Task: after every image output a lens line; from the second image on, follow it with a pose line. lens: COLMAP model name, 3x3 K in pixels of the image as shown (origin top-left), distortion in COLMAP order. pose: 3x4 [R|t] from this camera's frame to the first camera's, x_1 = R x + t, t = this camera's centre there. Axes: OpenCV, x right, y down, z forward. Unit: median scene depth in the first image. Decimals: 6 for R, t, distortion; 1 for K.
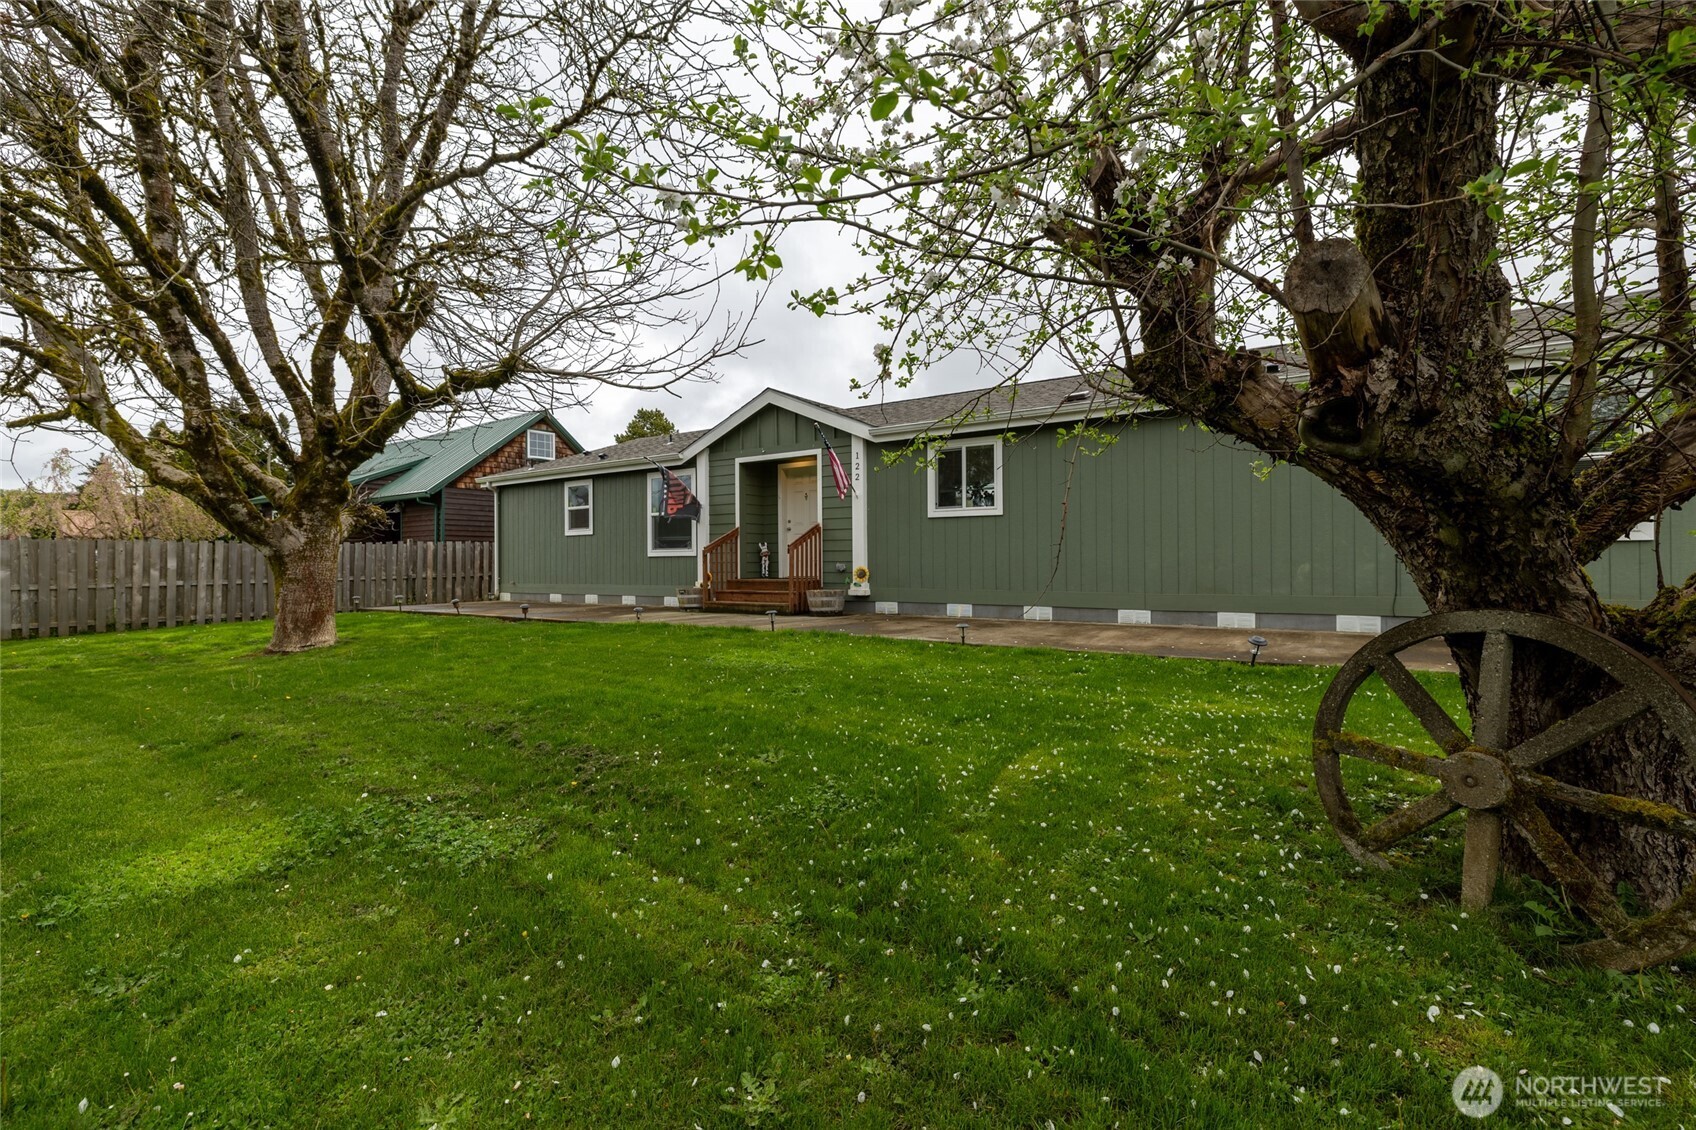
lens RADIAL K [[715.5, 0, 846.2], [0, 715.5, 566.6], [0, 0, 1]] dist [0.002837, 0.000474]
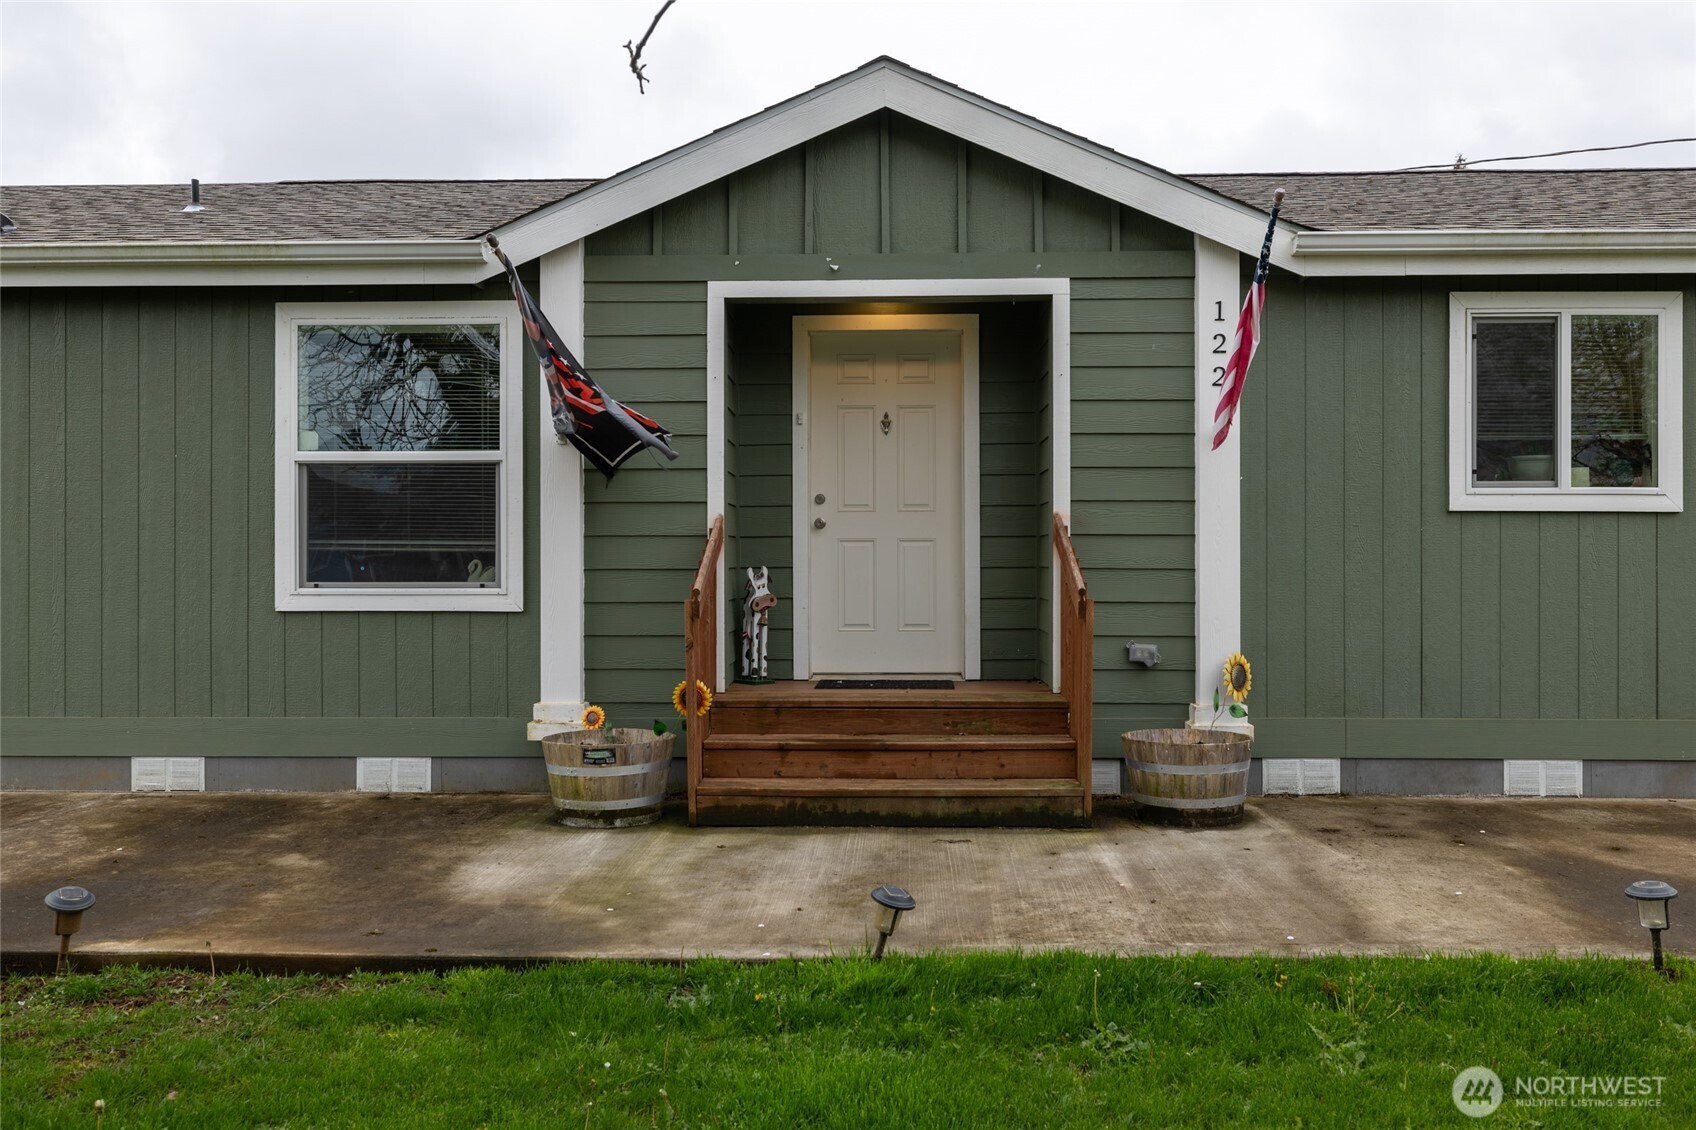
lens RADIAL K [[1443.1, 0, 841.9], [0, 1443.1, 561.3], [0, 0, 1]] dist [0.009249, 0.002041]
pose [[0.854149, 0.003956, 0.520013, -0.458452], [-0.002330, 0.999990, -0.003779, -0.037917], [-0.520023, 0.002016, 0.854150, 0.517016]]
